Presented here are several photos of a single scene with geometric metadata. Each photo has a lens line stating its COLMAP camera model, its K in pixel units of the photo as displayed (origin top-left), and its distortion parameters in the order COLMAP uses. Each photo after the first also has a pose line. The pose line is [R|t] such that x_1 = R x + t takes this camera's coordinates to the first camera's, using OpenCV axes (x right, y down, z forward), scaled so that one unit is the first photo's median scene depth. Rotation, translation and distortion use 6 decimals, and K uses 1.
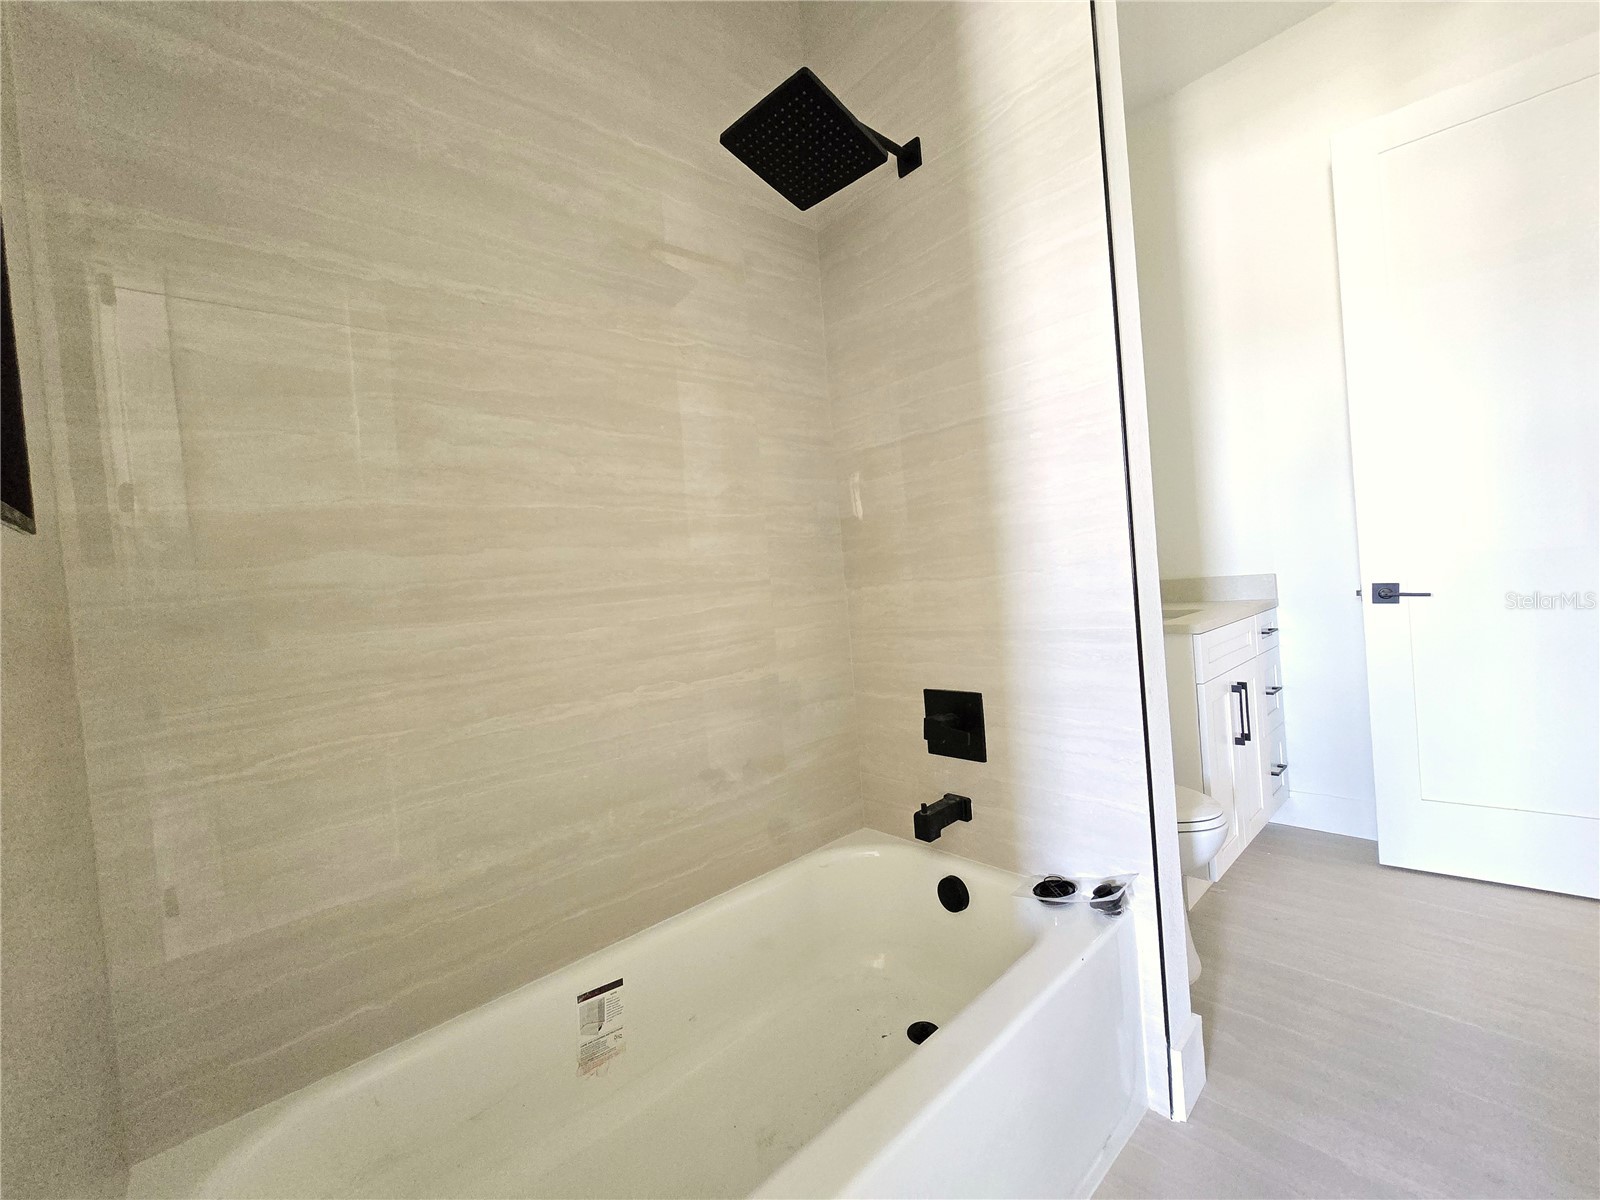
lens RADIAL K [[660.8, 0, 797.0], [0, 660.8, 593.7], [0, 0, 1]] dist [-0.002301, -0.000298]
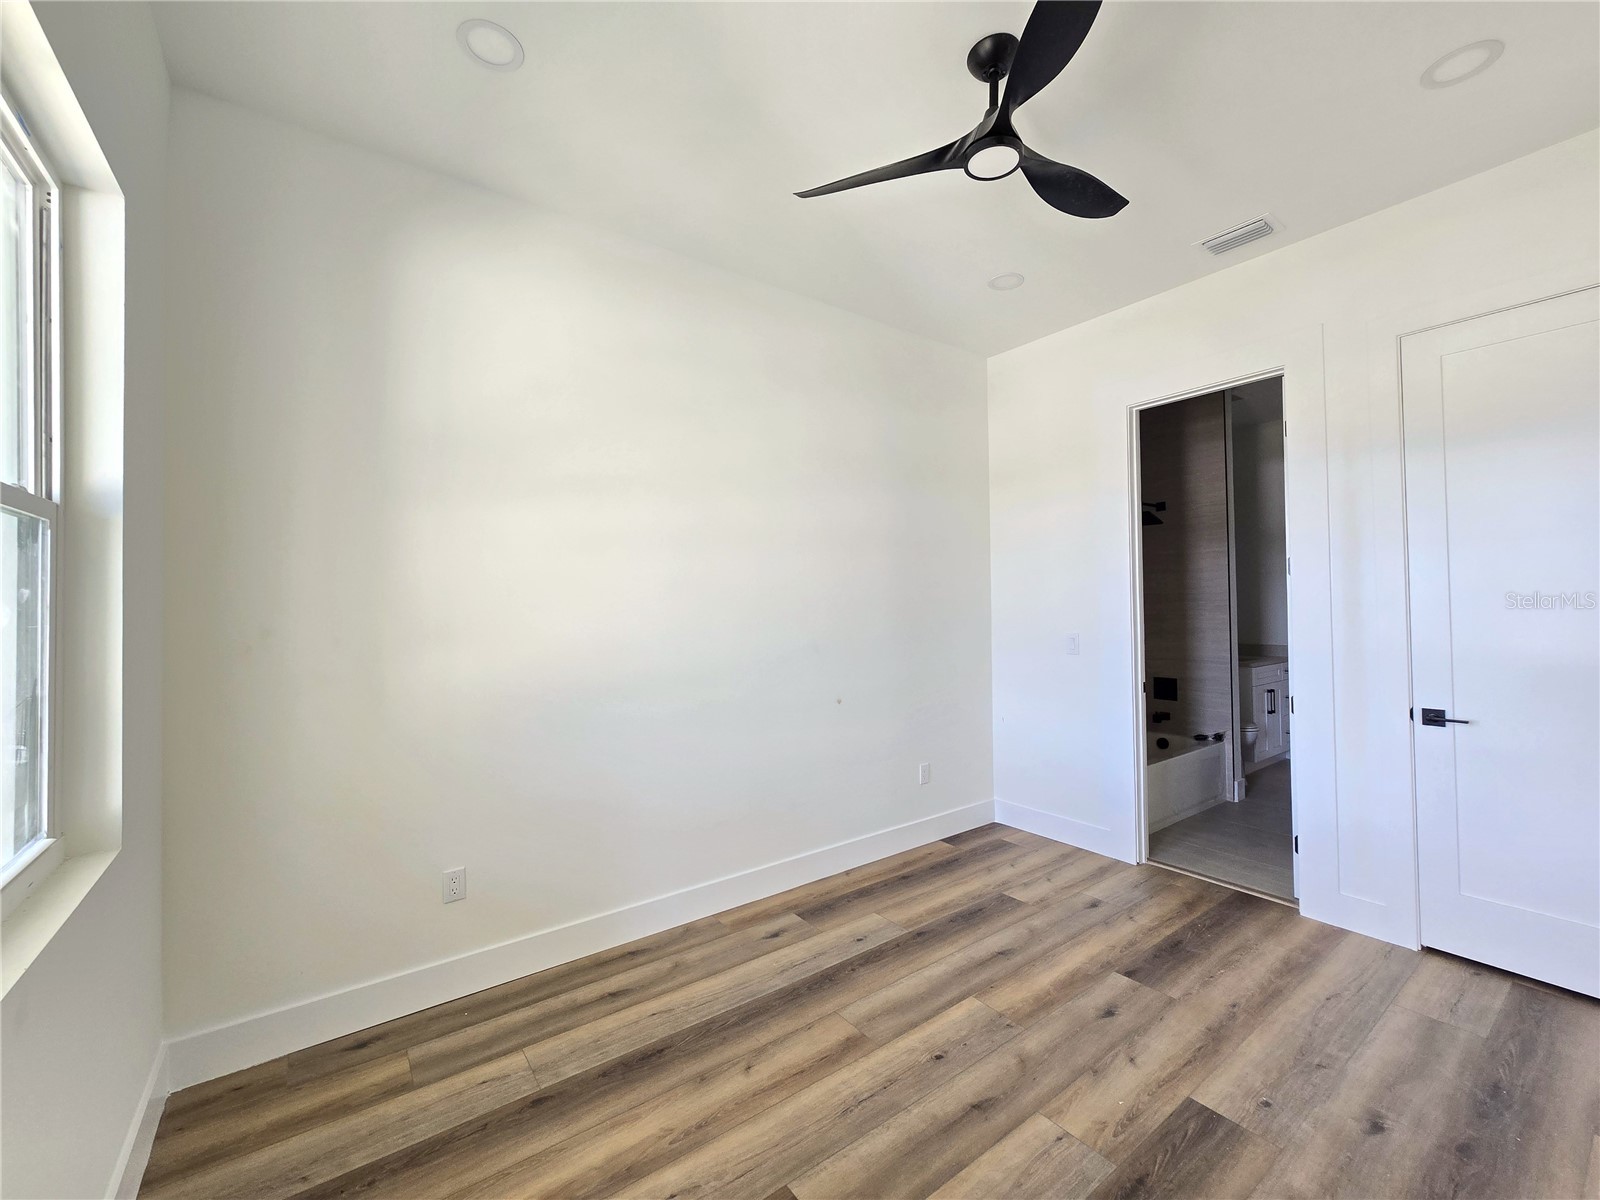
lens RADIAL K [[660.8, 0, 797.0], [0, 660.8, 593.7], [0, 0, 1]] dist [-0.002301, -0.000298]
pose [[0.992728, 0.070994, -0.097217, -1.327677], [-0.074572, 0.996647, -0.033673, -0.011739], [0.094500, 0.040677, 0.994693, -2.477435]]
